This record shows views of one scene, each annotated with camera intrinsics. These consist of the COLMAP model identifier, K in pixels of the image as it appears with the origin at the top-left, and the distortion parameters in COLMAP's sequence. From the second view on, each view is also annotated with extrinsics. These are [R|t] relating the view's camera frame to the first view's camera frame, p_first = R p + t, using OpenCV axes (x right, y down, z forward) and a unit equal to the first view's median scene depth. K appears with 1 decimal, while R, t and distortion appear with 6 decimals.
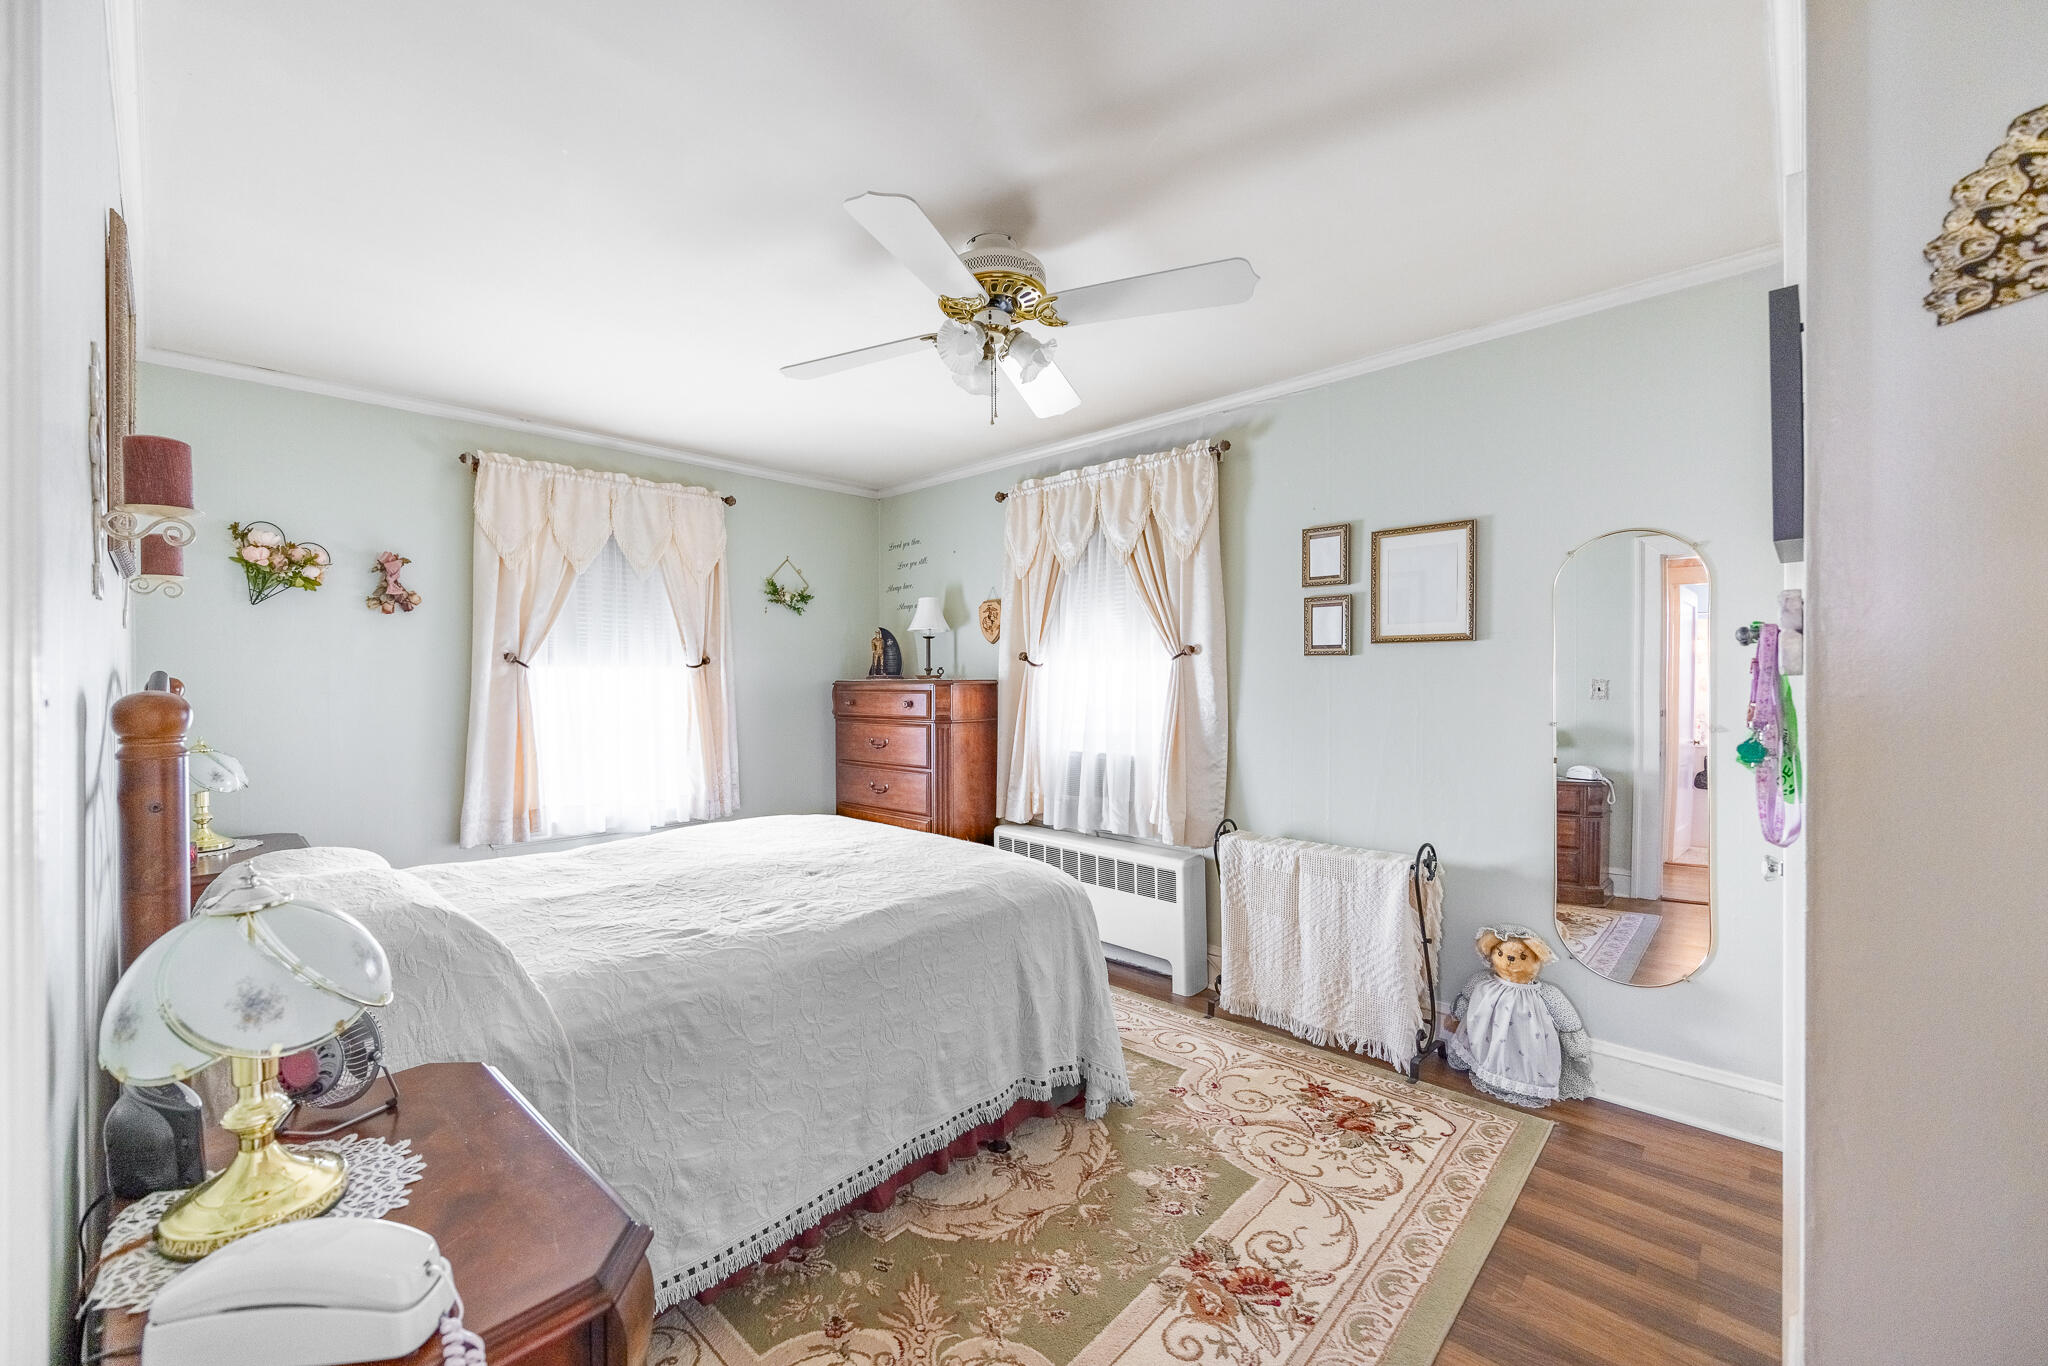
lens RADIAL K [[794.5, 0, 1021.2], [0, 794.5, 687.2], [0, 0, 1]] dist [-0.001625, -0.000863]
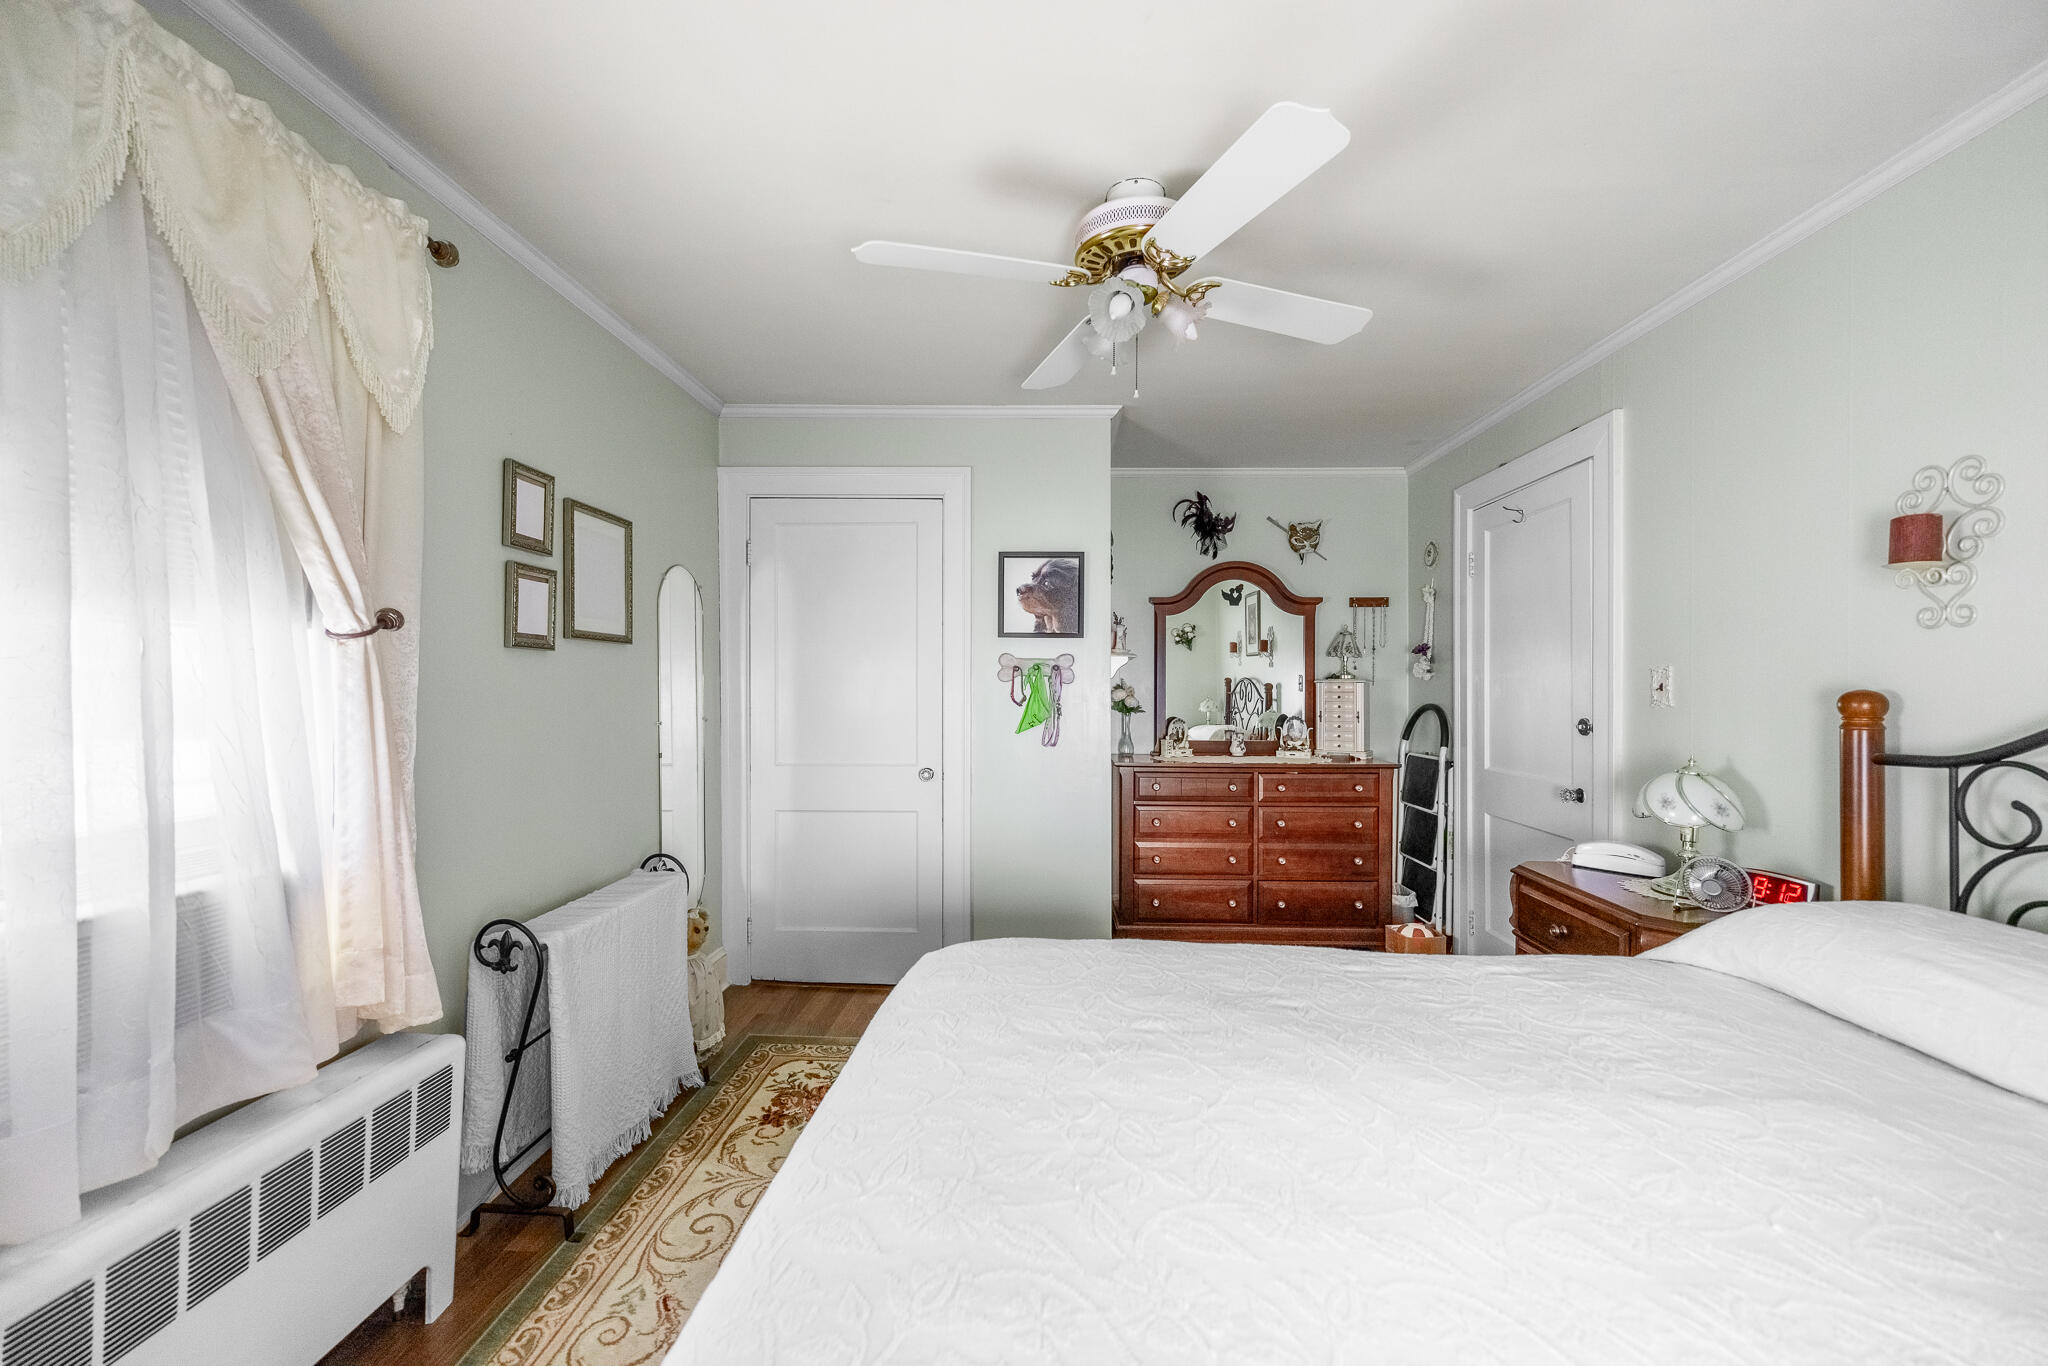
lens RADIAL K [[794.5, 0, 1021.2], [0, 794.5, 687.2], [0, 0, 1]] dist [-0.001625, -0.000863]
pose [[-0.632817, 0.003258, 0.774294, -0.458996], [0.007781, 0.999967, 0.002152, -0.004165], [-0.774262, 0.007387, -0.632822, 1.146843]]
